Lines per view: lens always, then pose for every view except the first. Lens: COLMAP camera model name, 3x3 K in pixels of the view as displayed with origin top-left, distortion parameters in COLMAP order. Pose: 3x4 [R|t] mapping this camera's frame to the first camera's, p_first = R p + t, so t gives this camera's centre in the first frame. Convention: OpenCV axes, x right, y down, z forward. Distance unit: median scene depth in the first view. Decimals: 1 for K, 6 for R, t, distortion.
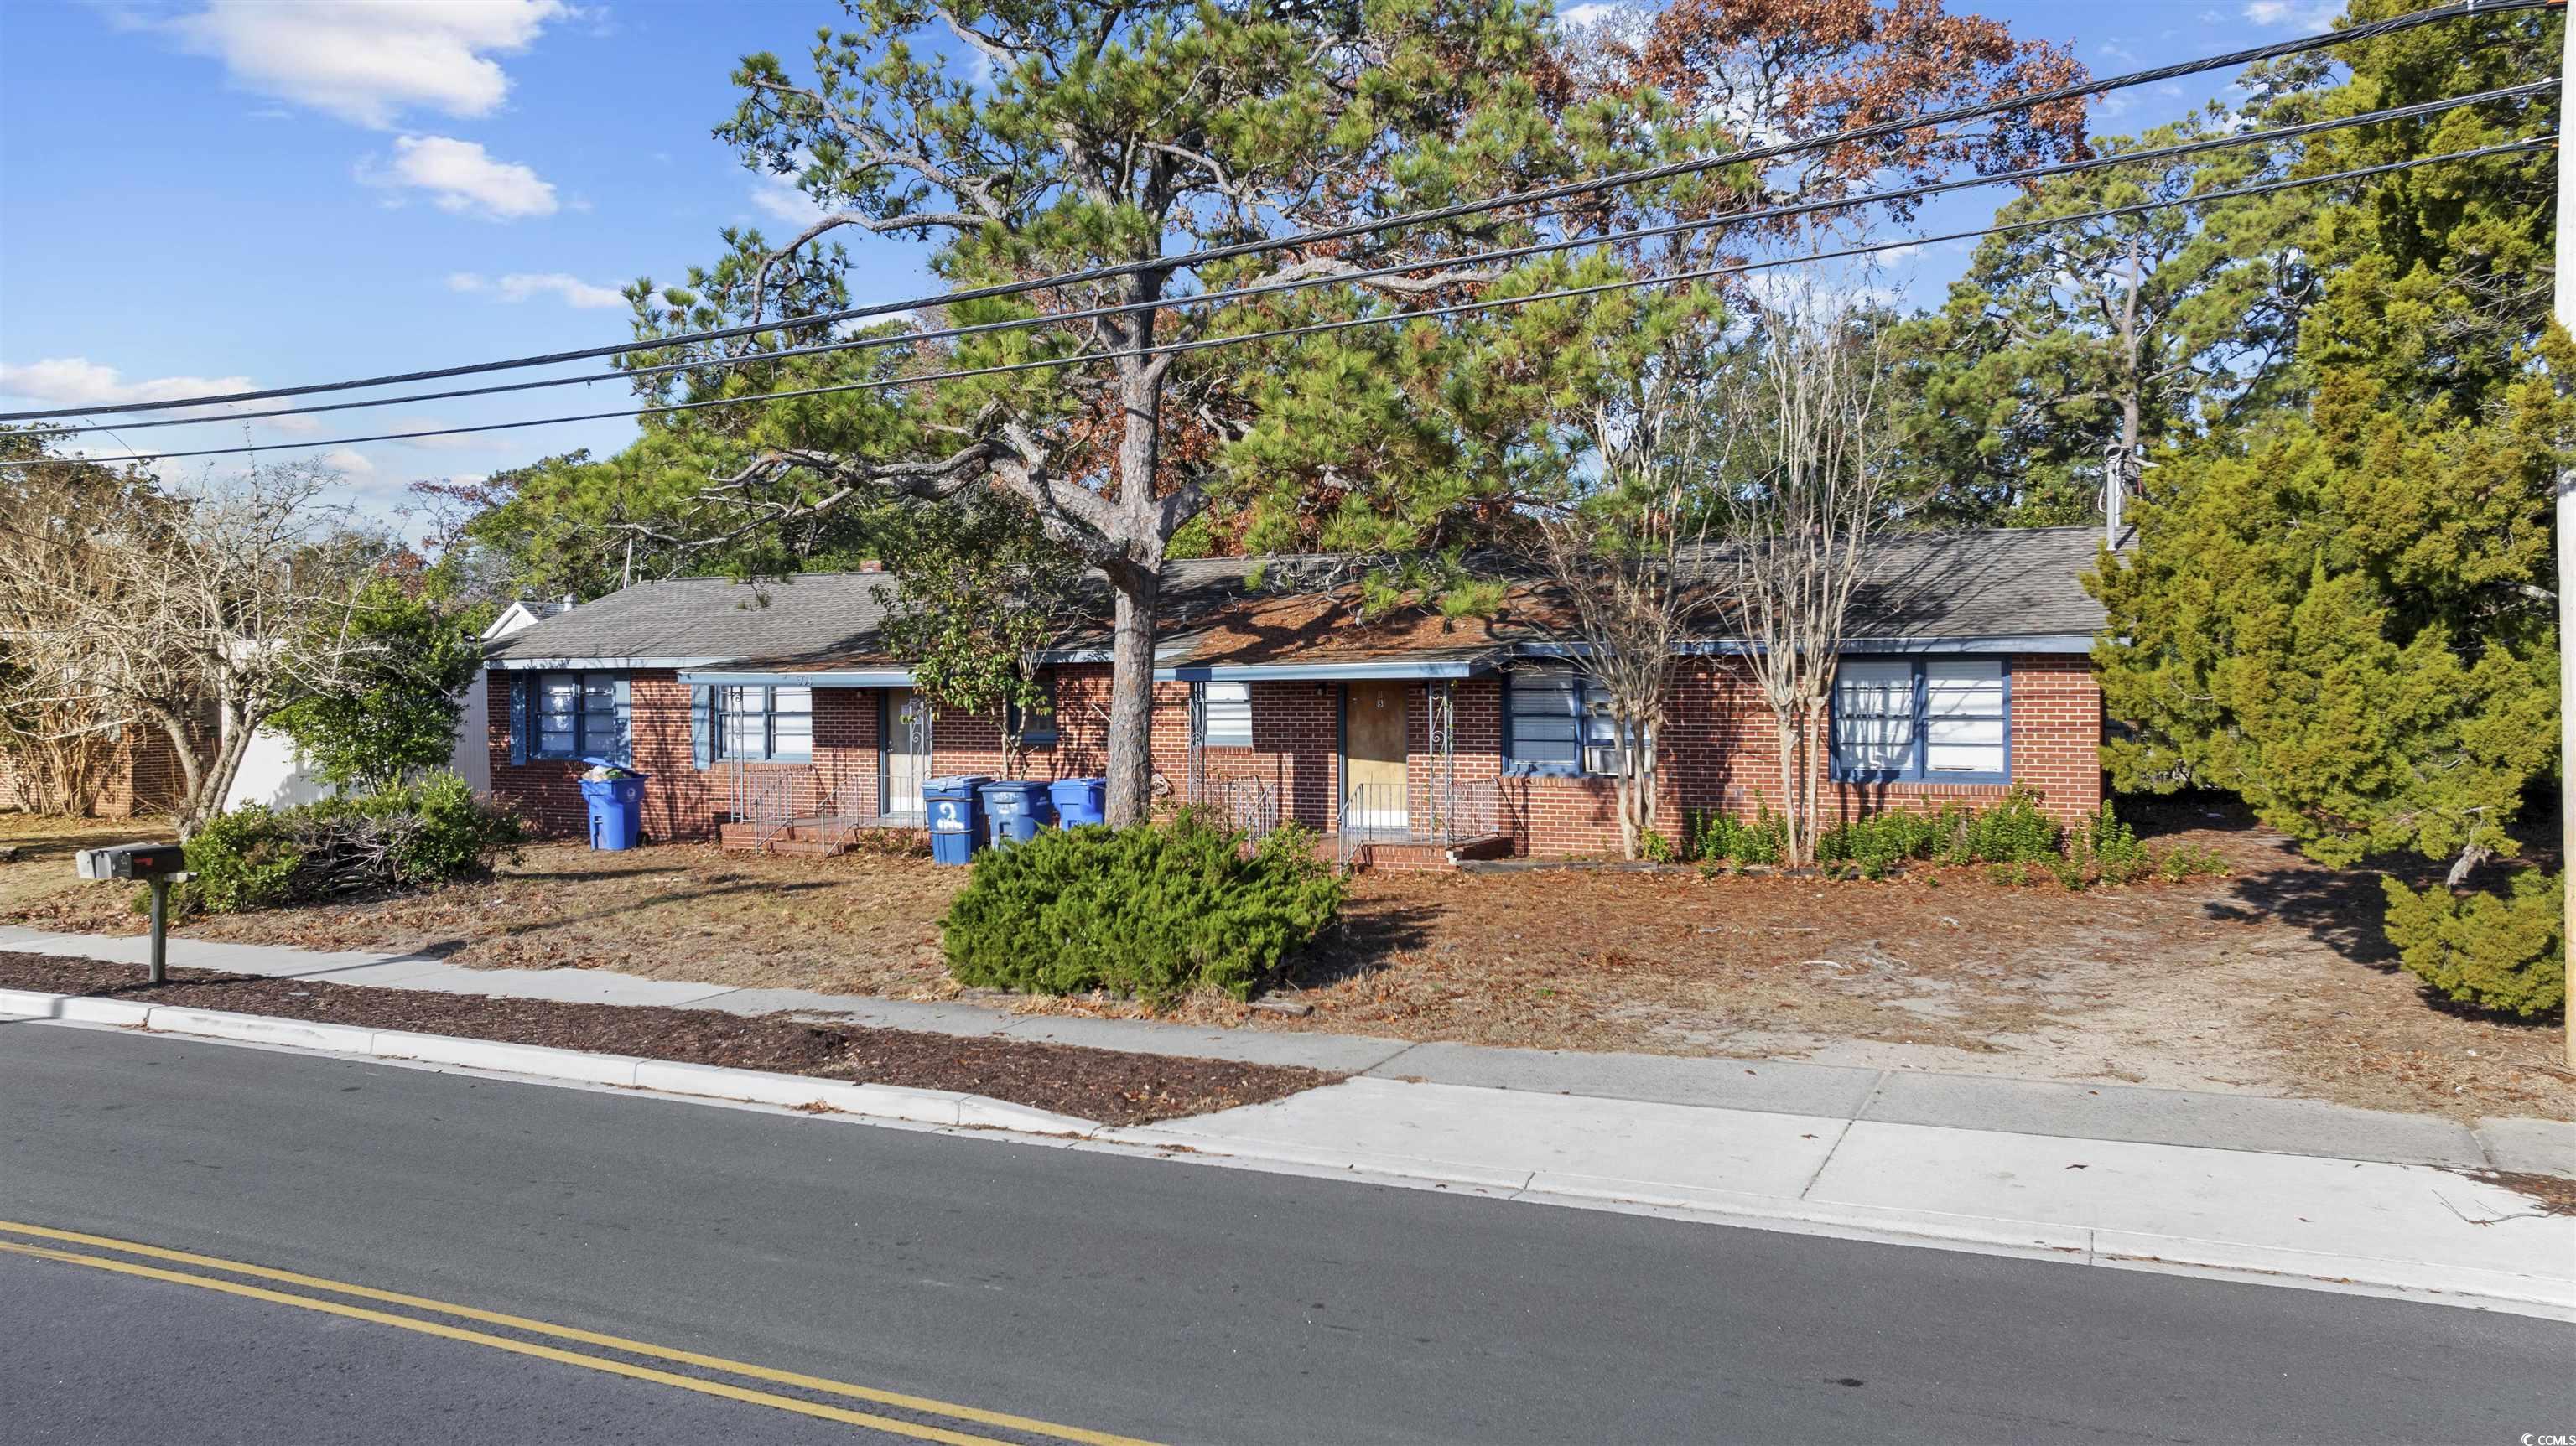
lens RADIAL K [[1822.2, 0, 1292.9], [0, 1822.2, 727.0], [0, 0, 1]] dist [0.006667, -0.000670]
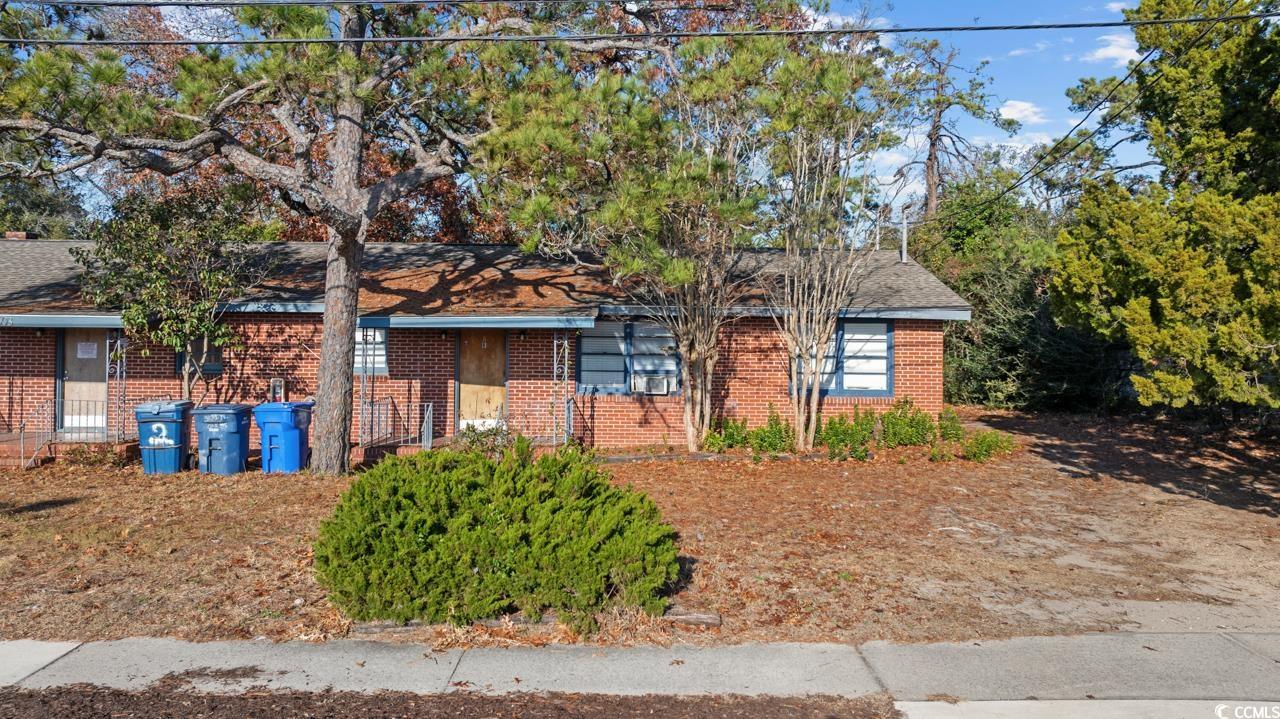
lens RADIAL K [[927.4, 0, 639.8], [0, 927.4, 329.5], [0, 0, 1]] dist [-0.034452, -0.002602]
pose [[0.894016, 0.016173, 0.447742, -0.184702], [-0.003282, 0.999558, -0.029553, -0.004473], [-0.448022, 0.024952, 0.893674, 0.313680]]
